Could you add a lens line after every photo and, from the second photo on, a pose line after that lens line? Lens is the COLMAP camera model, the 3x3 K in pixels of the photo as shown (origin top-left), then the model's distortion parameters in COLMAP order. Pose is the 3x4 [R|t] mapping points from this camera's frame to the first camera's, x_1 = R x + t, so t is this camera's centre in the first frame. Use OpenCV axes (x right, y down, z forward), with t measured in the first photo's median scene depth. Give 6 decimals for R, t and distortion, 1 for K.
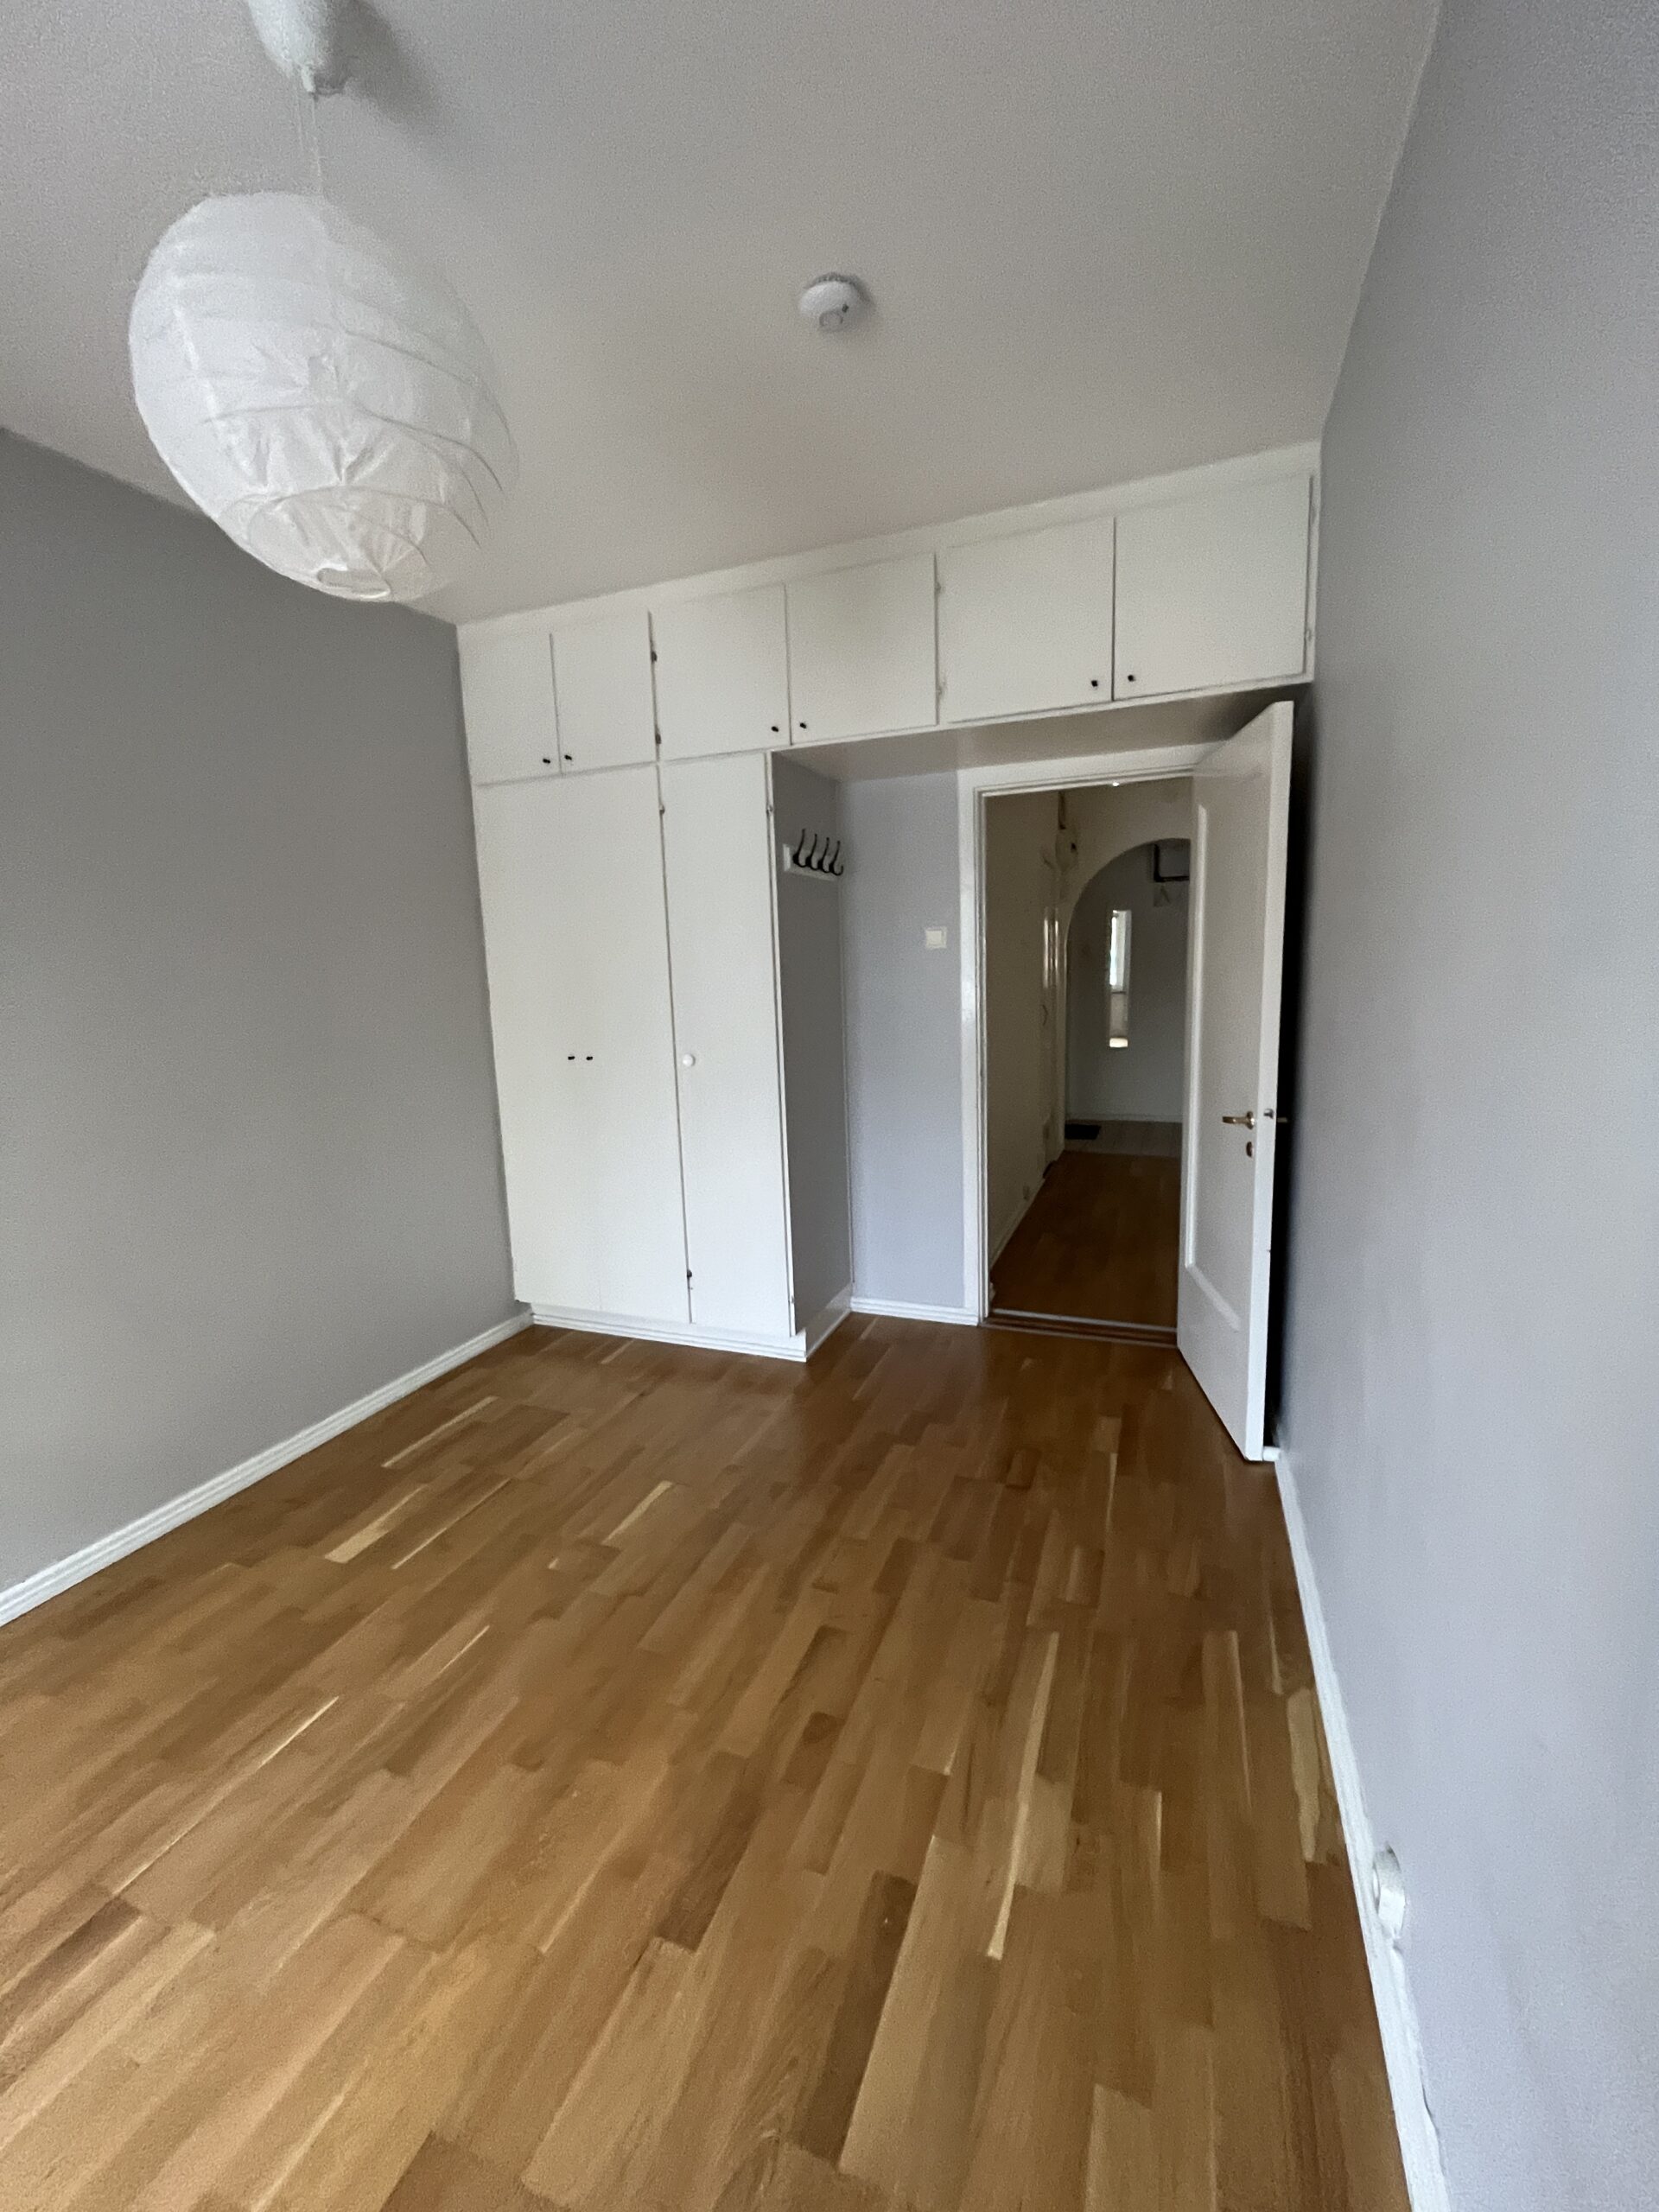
lens RADIAL K [[889.5, 0, 829.5], [0, 889.5, 1111.5], [0, 0, 1]] dist [0.001120, 0.000018]
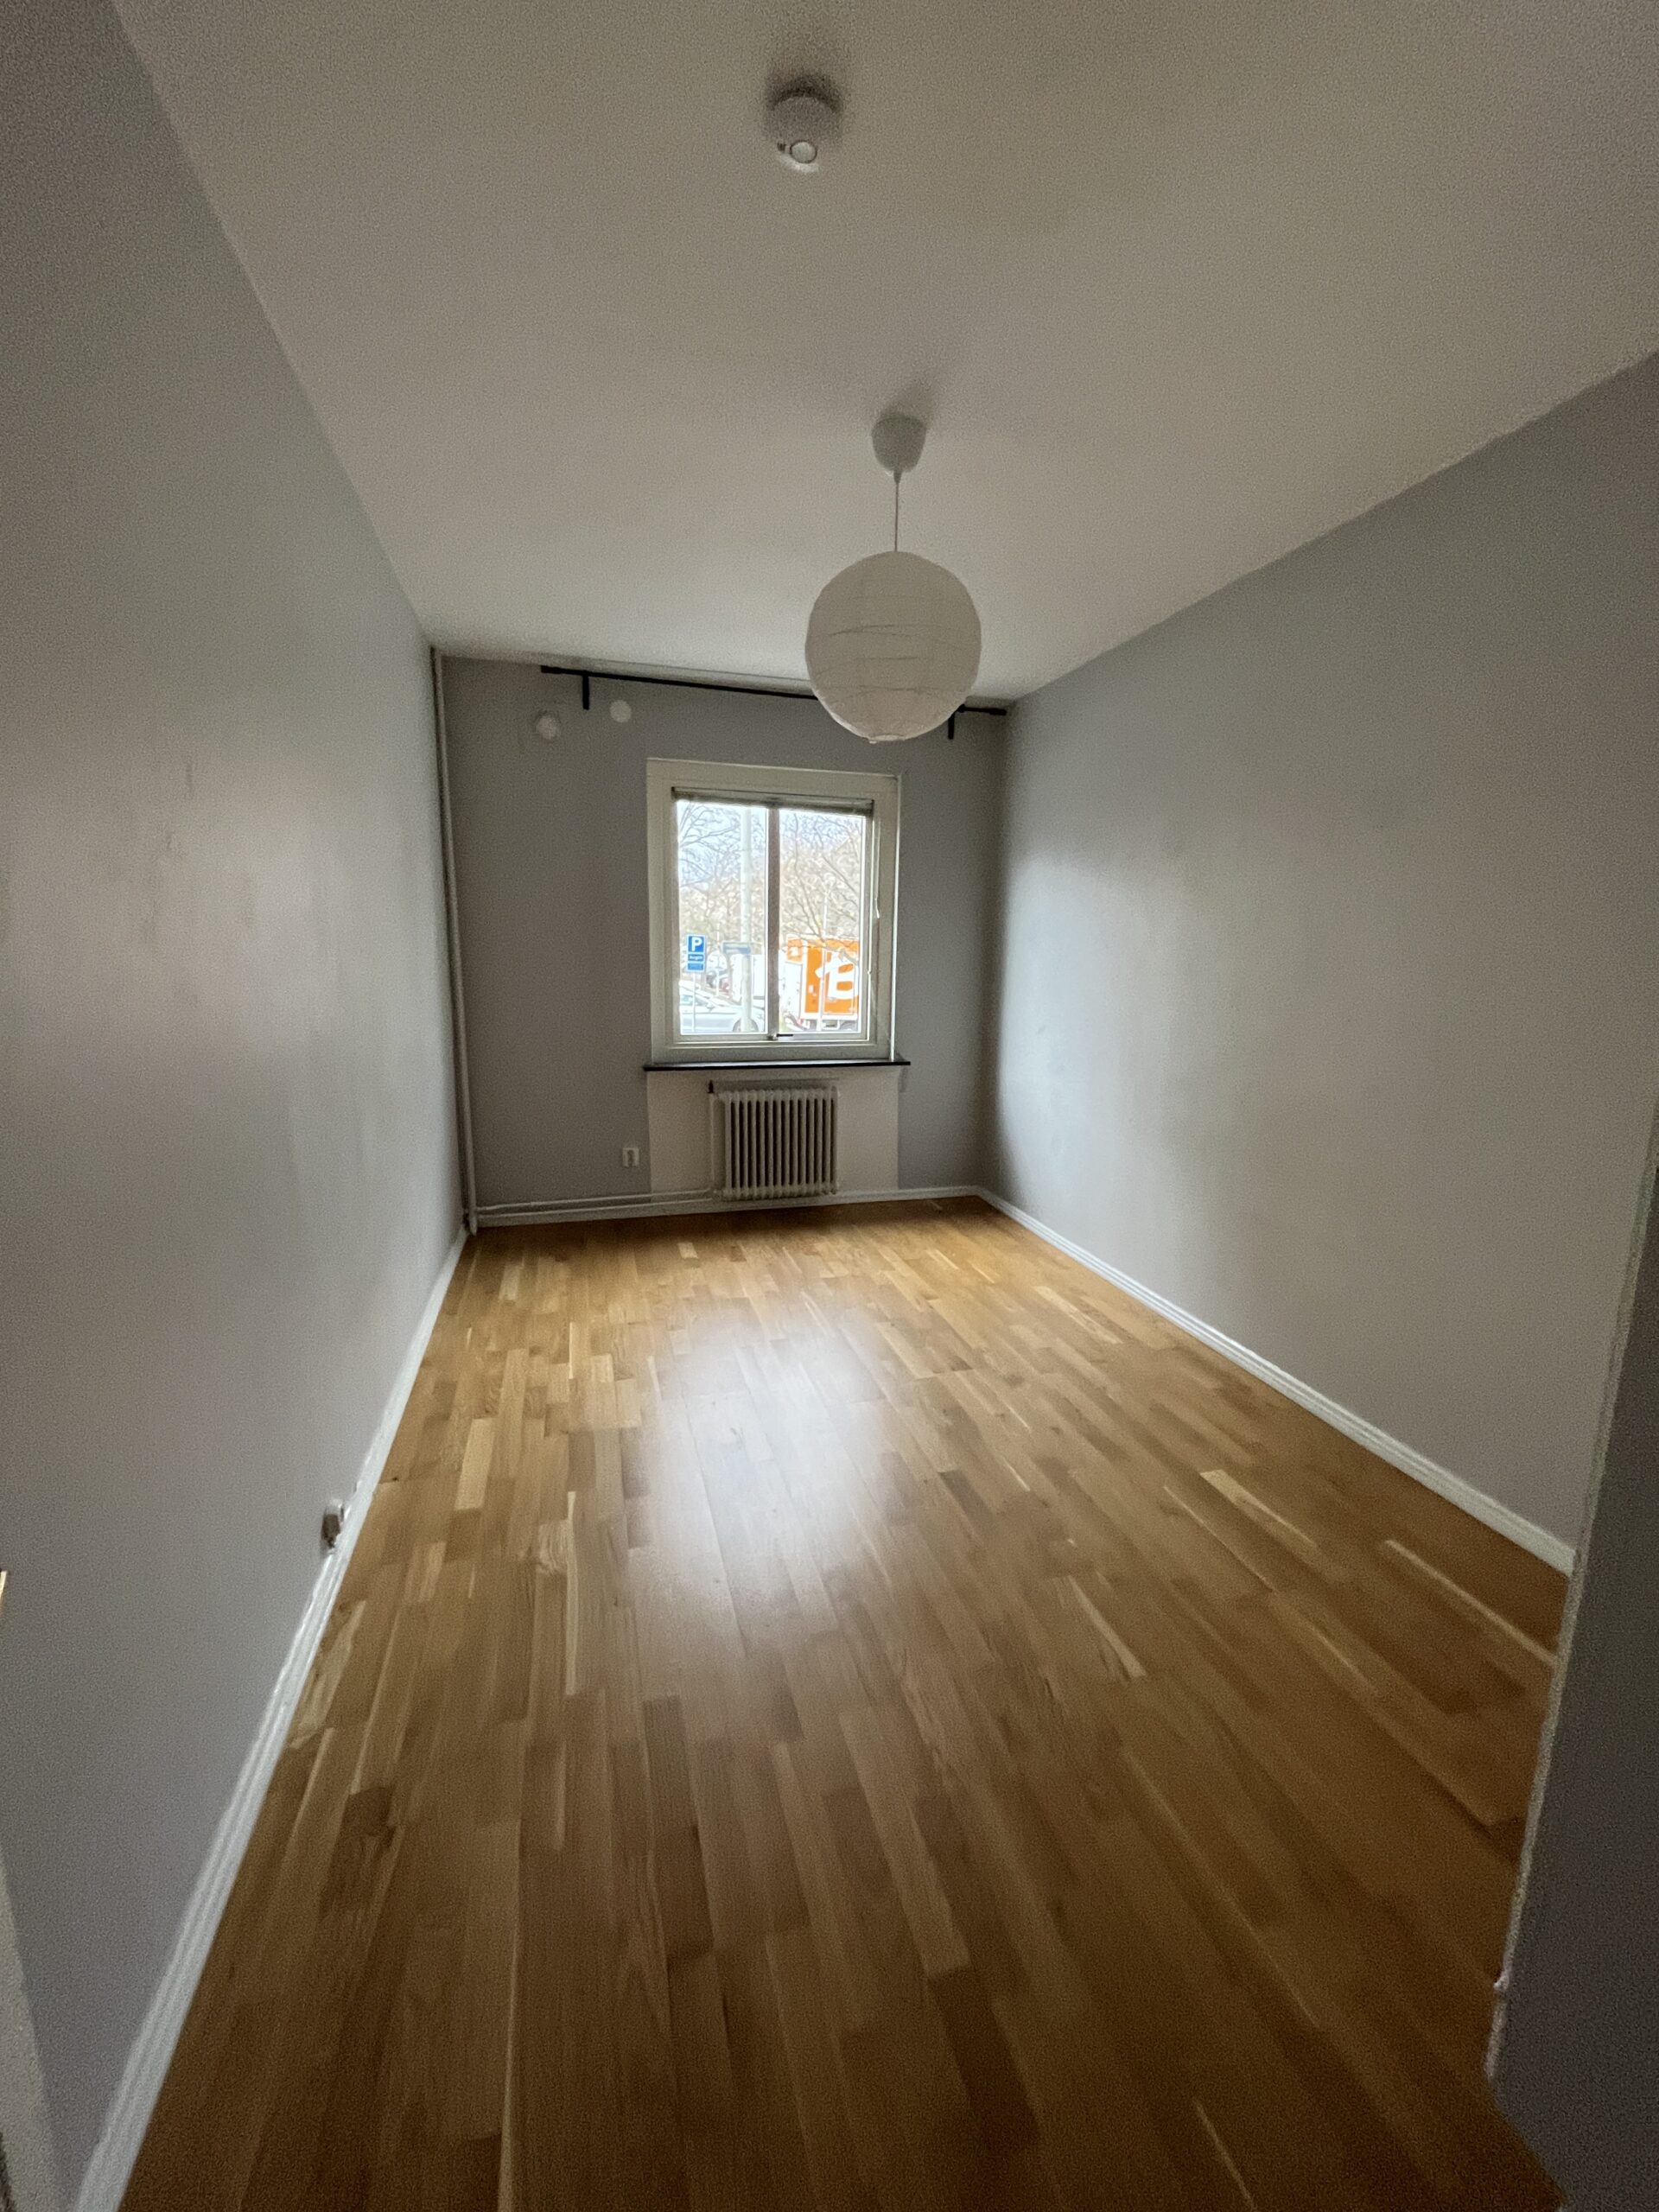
lens RADIAL K [[889.5, 0, 836.4], [0, 889.5, 1091.7], [0, 0, 1]] dist [0.001120, 0.000018]
pose [[-0.789737, 0.123733, -0.600837, 0.425478], [-0.089749, 0.945603, 0.312697, -0.254455], [0.606844, 0.300873, -0.735673, 1.373472]]
